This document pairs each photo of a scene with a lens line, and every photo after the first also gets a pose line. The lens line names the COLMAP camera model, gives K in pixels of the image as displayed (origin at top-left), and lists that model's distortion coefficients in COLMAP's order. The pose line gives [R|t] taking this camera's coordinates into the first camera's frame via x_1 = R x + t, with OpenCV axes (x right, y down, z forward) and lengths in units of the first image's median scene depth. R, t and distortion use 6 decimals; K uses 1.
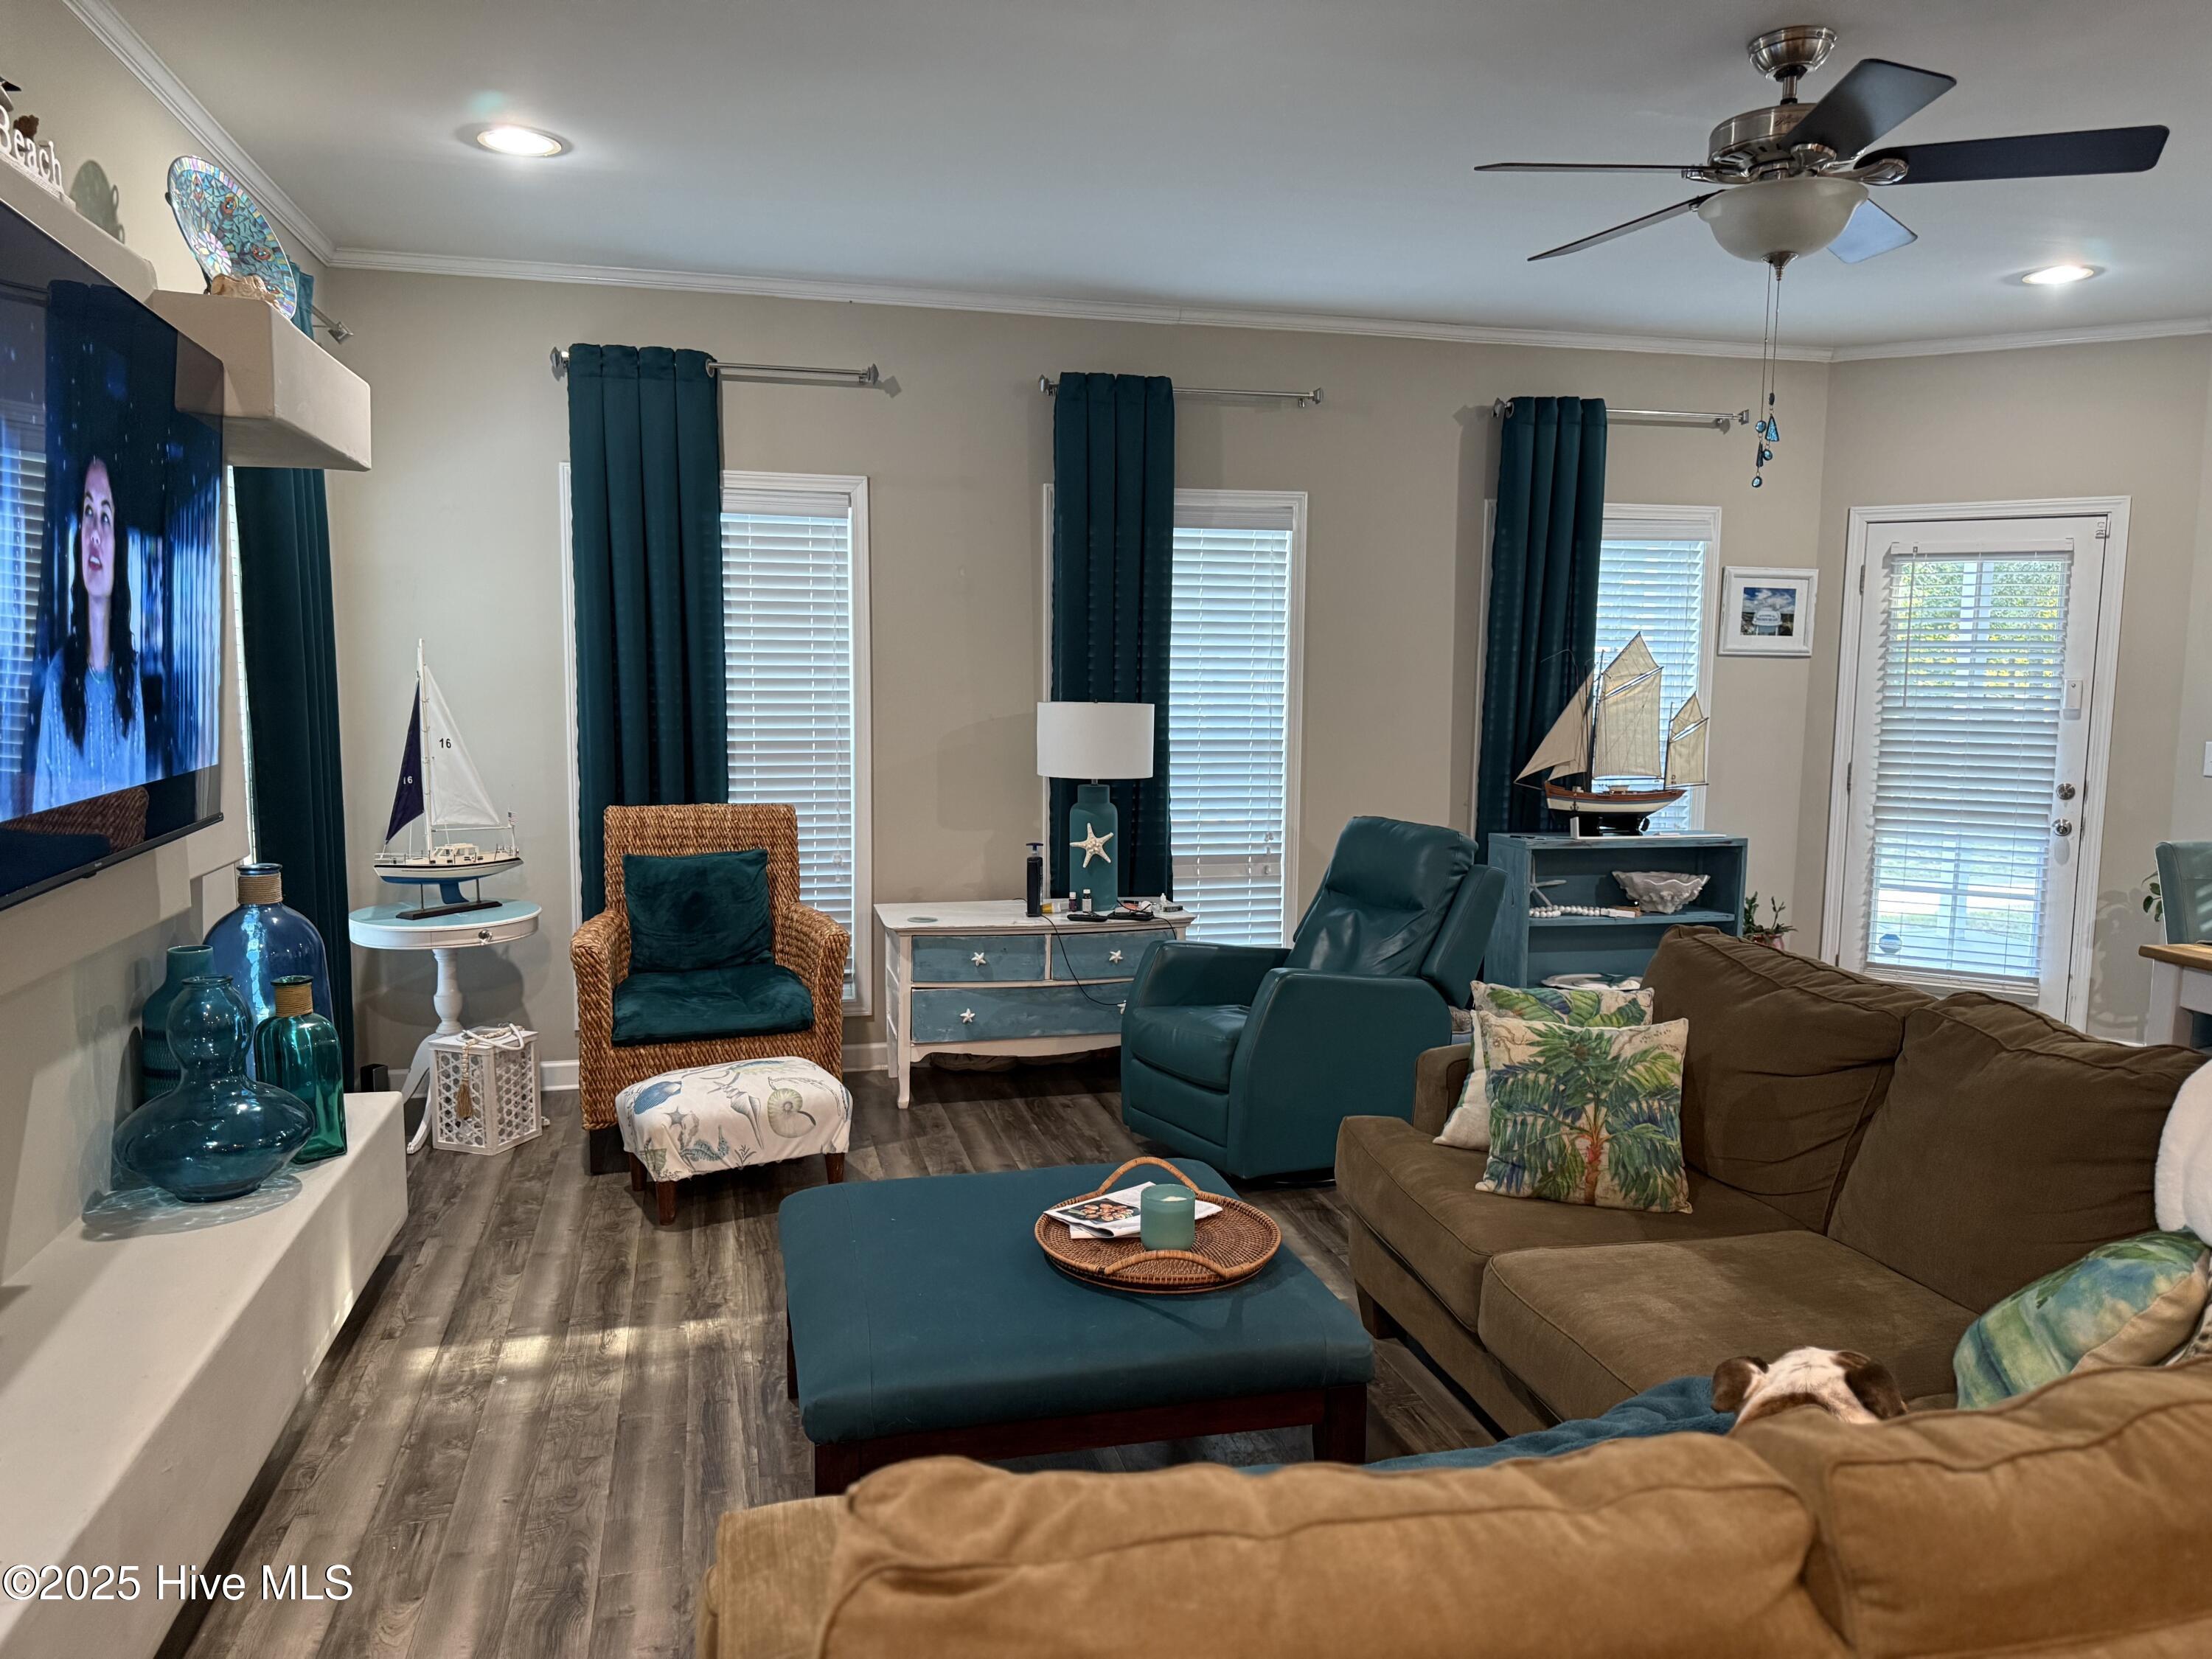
lens RADIAL K [[1538.2, 0, 1108.2], [0, 1538.2, 852.2], [0, 0, 1]] dist [0.031042, -0.050382]
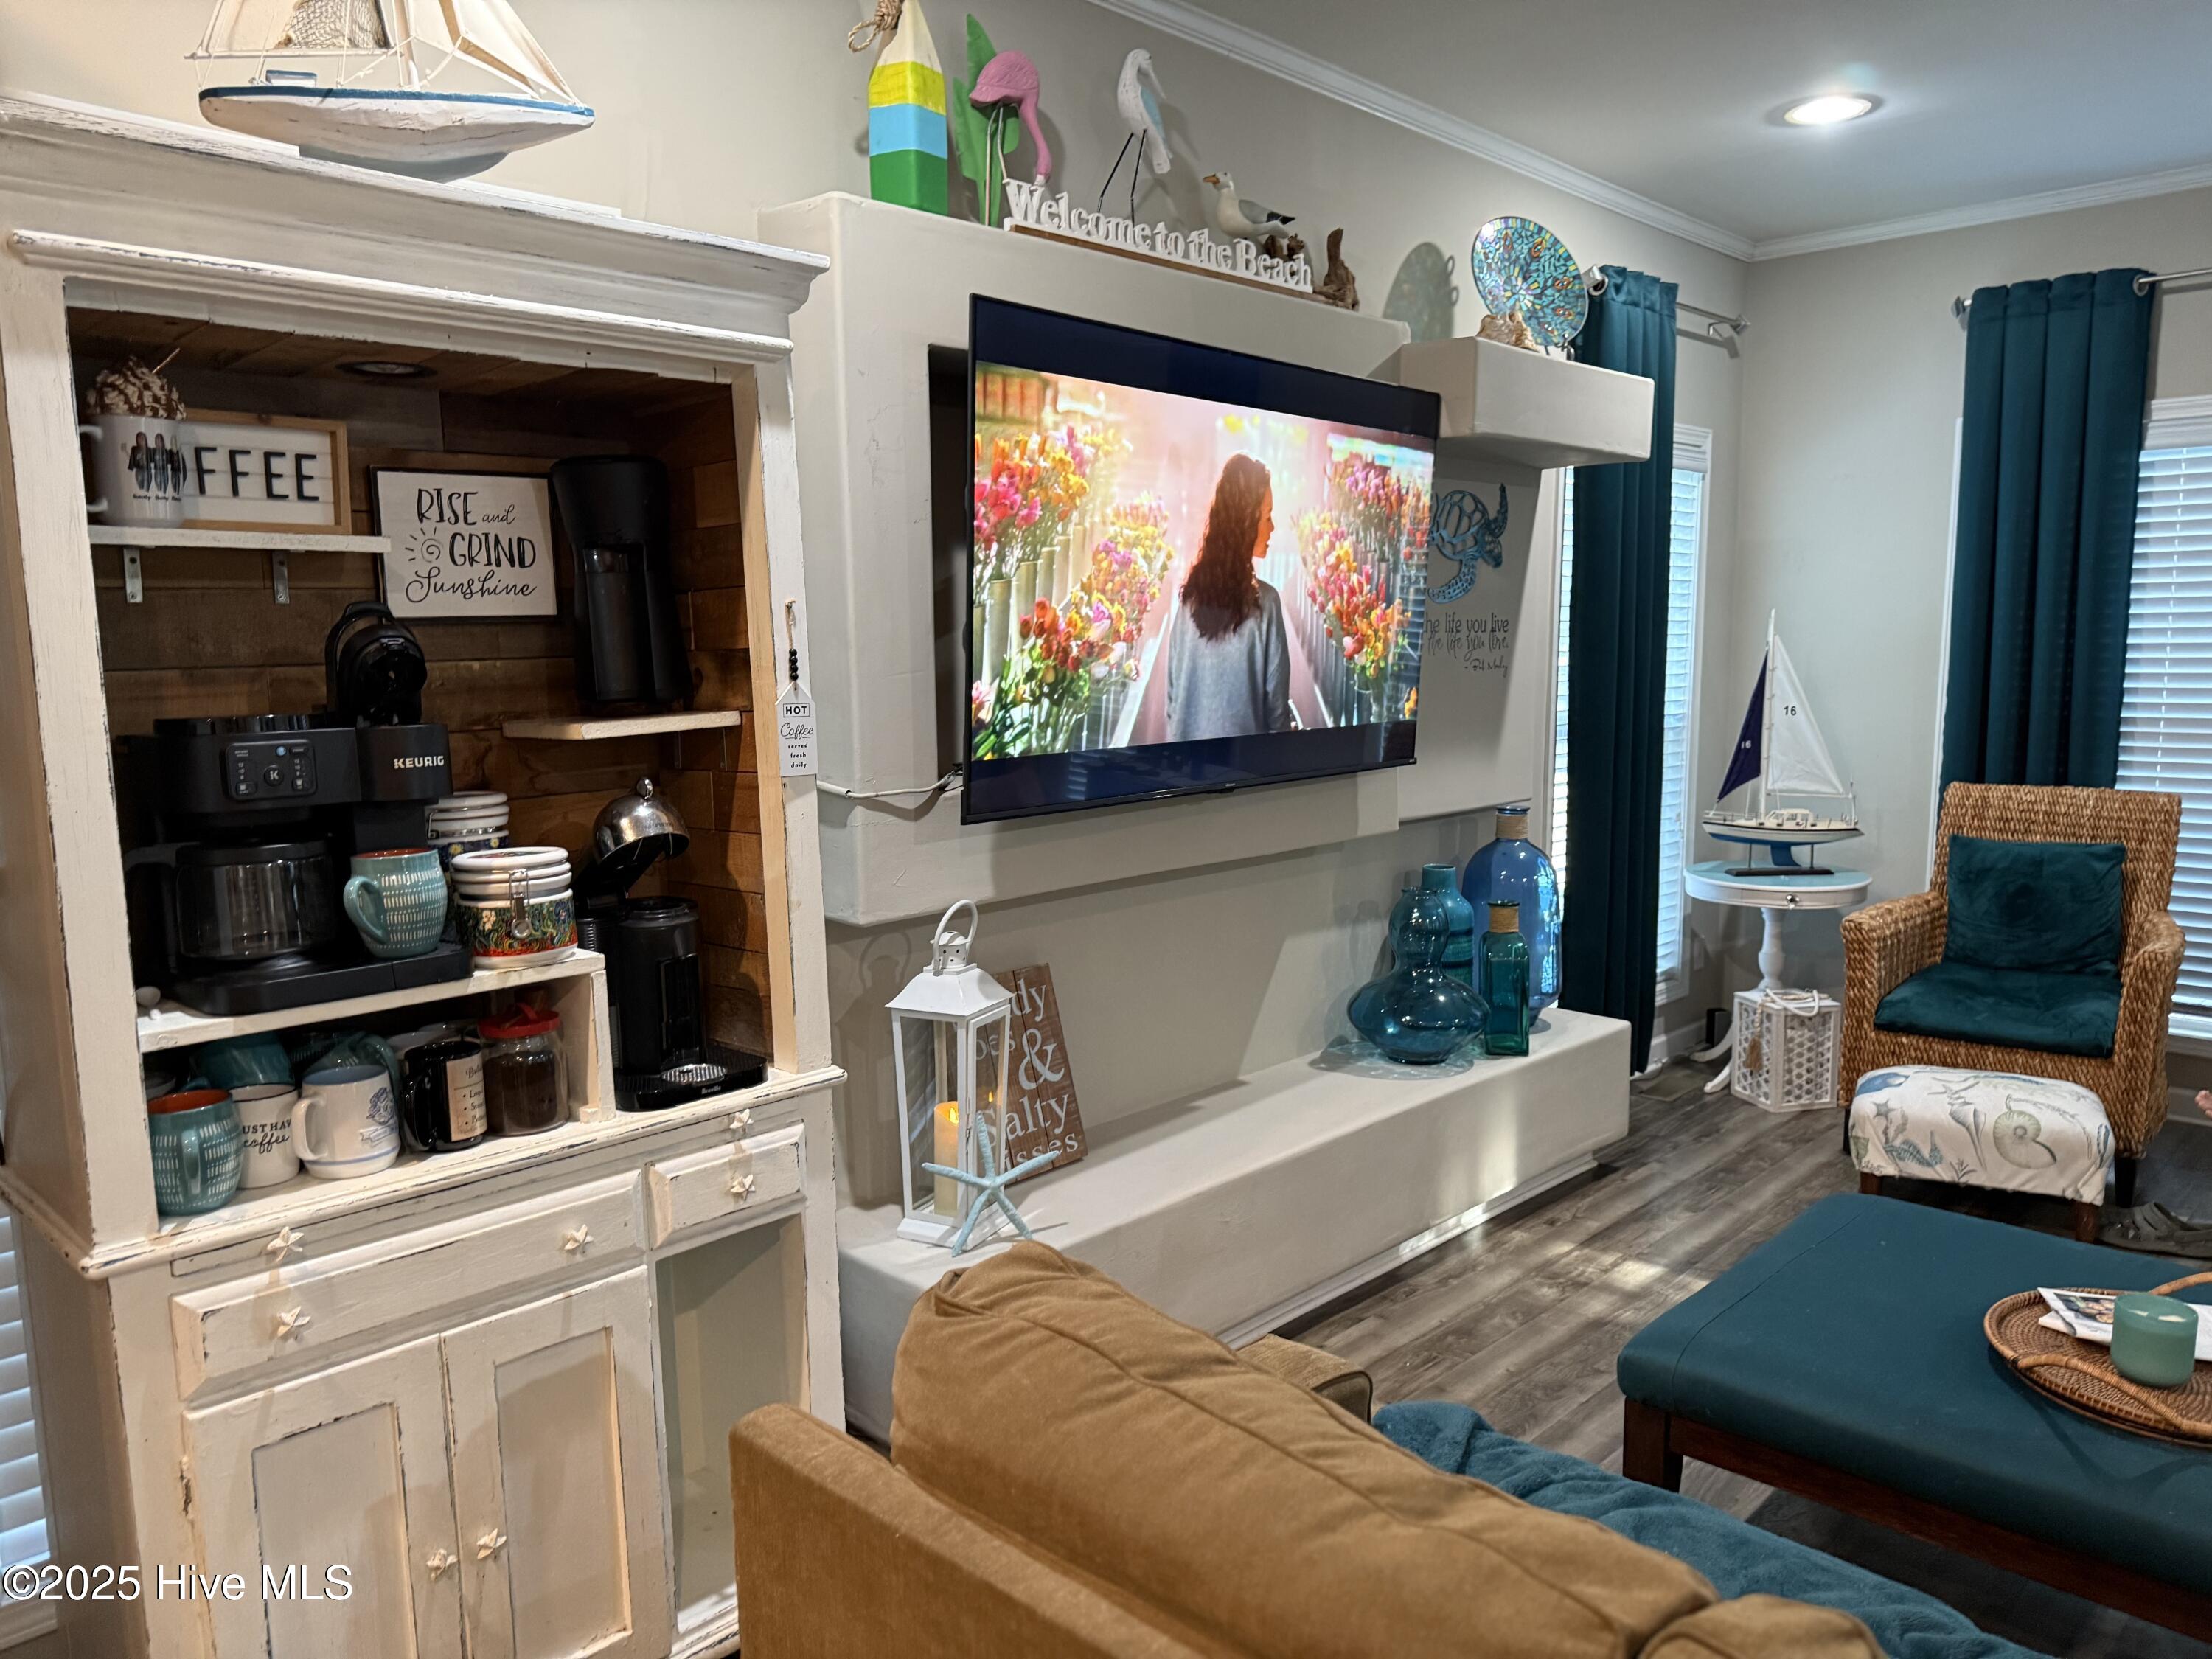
lens RADIAL K [[1550.3, 0, 1118.8], [0, 1550.3, 840.9], [0, 0, 1]] dist [0.043727, -0.051997]
pose [[0.528419, 0.098186, -0.843287, 0.248660], [-0.087142, 0.994316, 0.061166, -0.009680], [0.844499, 0.041165, 0.533972, 0.076538]]
